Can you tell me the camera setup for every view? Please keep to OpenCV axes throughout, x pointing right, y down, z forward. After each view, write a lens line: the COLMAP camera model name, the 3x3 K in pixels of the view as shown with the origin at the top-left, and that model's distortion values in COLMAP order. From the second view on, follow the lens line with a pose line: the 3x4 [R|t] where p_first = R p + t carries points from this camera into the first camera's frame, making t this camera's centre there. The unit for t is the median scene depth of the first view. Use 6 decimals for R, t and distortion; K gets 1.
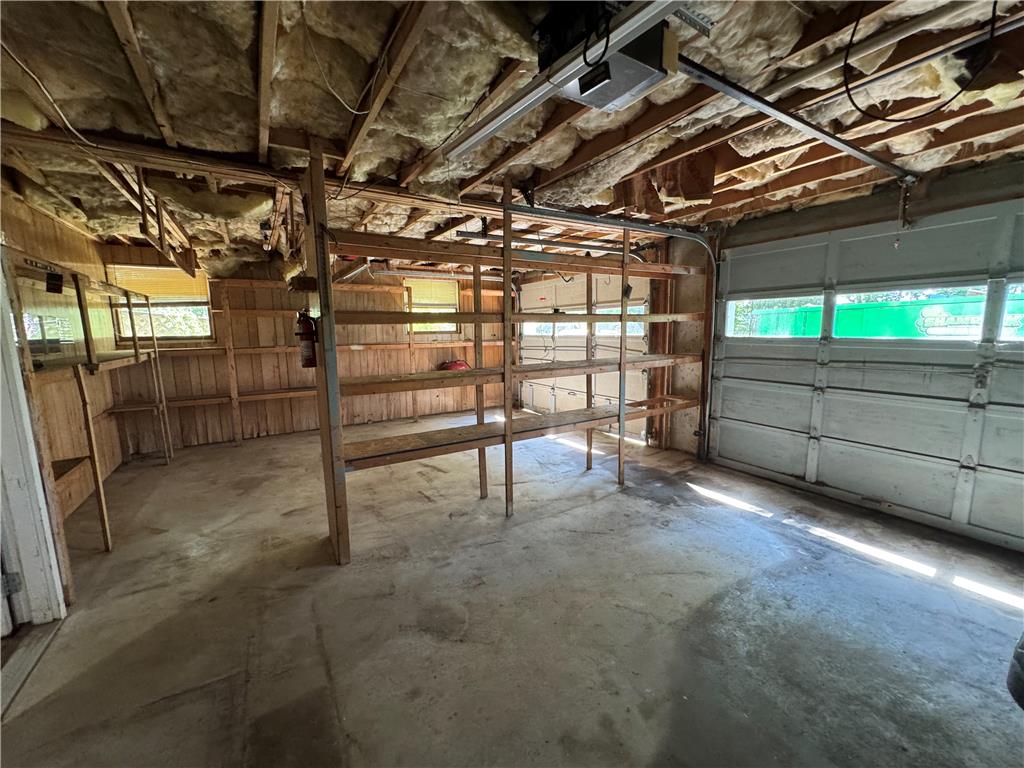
lens RADIAL K [[409.0, 0, 508.7], [0, 409.0, 384.4], [0, 0, 1]] dist [-0.002282, -0.000088]
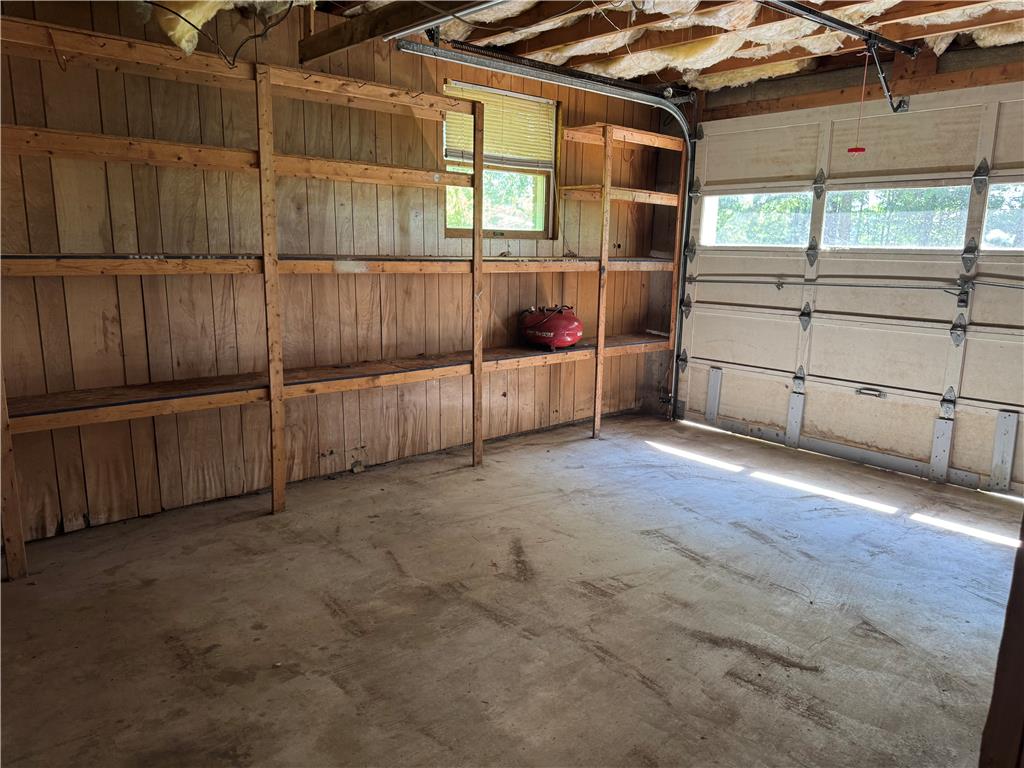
lens RADIAL K [[721.9, 0, 513.9], [0, 721.9, 386.4], [0, 0, 1]] dist [0.063233, -0.072121]
pose [[0.985334, -0.003572, 0.170601, -0.323313], [-0.006422, 0.998296, 0.057992, -0.023329], [-0.170518, -0.058237, 0.983632, 0.337632]]
